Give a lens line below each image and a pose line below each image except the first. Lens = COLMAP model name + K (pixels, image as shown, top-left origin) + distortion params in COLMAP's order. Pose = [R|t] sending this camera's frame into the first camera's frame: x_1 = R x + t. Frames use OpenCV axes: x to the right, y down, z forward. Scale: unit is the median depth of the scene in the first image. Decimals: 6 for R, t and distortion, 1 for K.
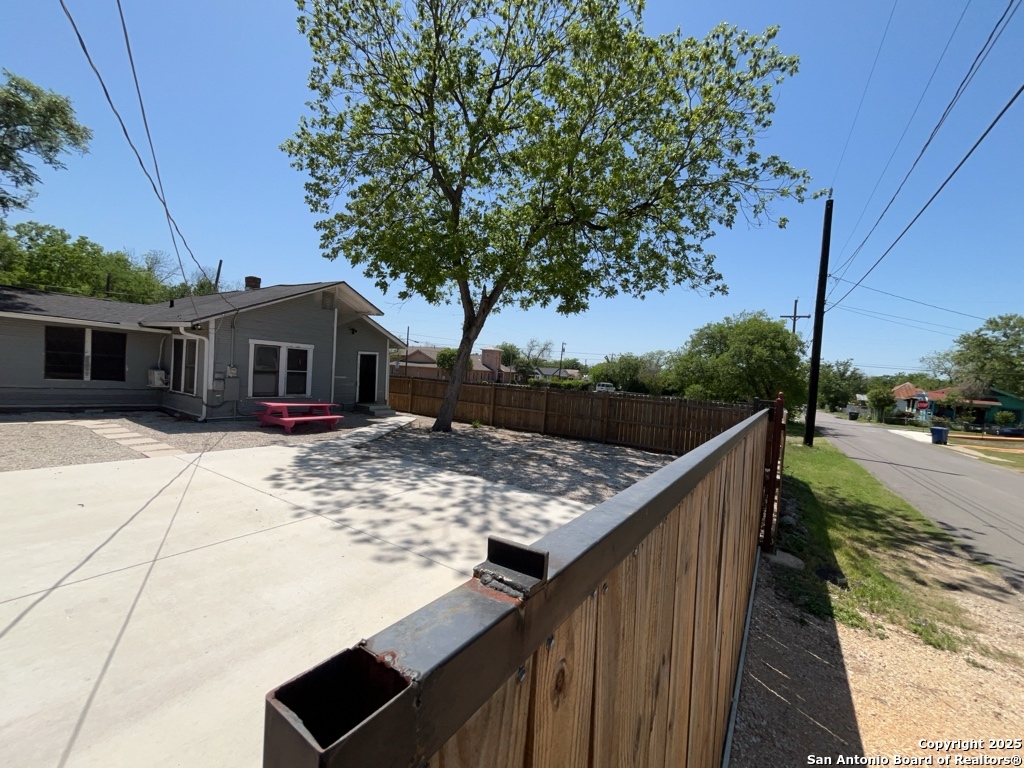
lens RADIAL K [[413.3, 0, 513.4], [0, 413.3, 385.7], [0, 0, 1]] dist [-0.002994, 0.000044]
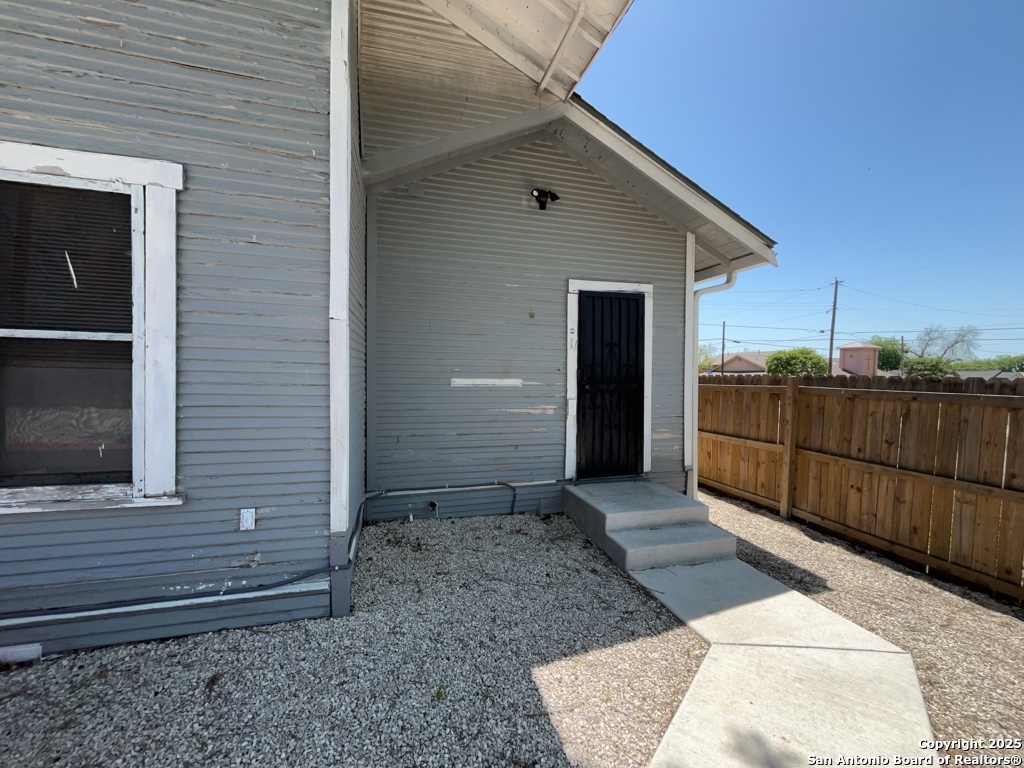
lens RADIAL K [[413.3, 0, 513.4], [0, 413.3, 385.7], [0, 0, 1]] dist [-0.002994, 0.000044]
pose [[0.755972, -0.034115, -0.653715, -0.312375], [0.007537, 0.999028, -0.043420, -0.008887], [0.654561, 0.027897, 0.755494, 1.037814]]
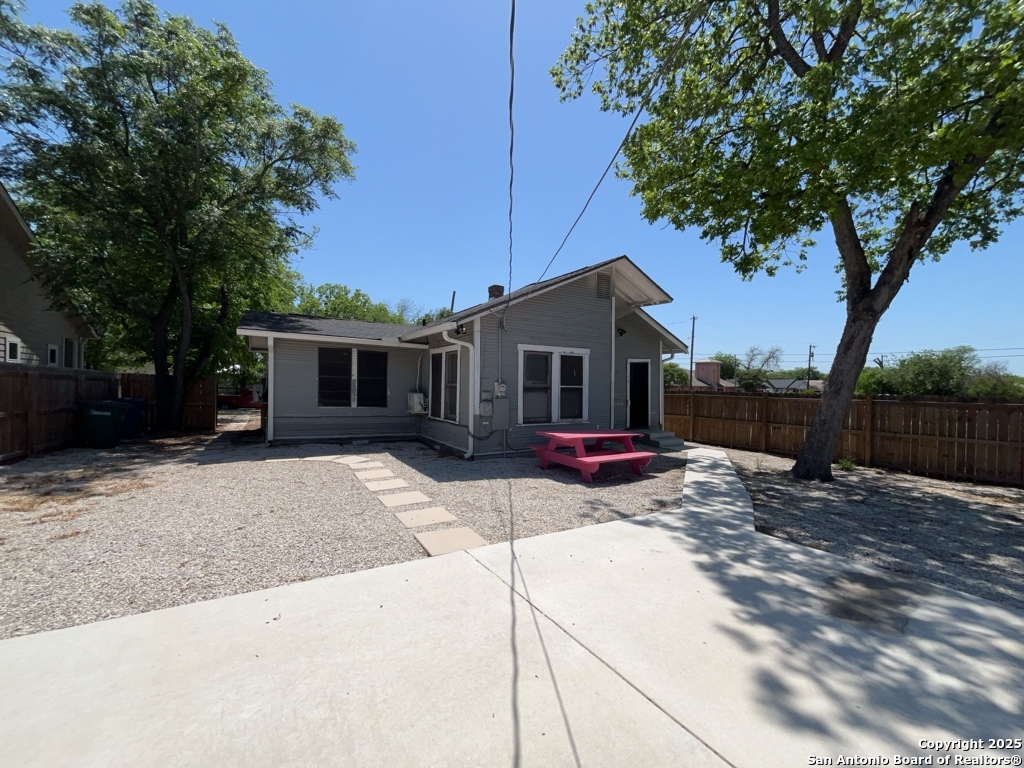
lens RADIAL K [[413.3, 0, 513.4], [0, 413.3, 385.7], [0, 0, 1]] dist [-0.002994, 0.000044]
pose [[0.897292, -0.051991, -0.438366, -0.313163], [0.029790, 0.997908, -0.057377, 0.001629], [0.440432, 0.038425, 0.896963, 0.328267]]
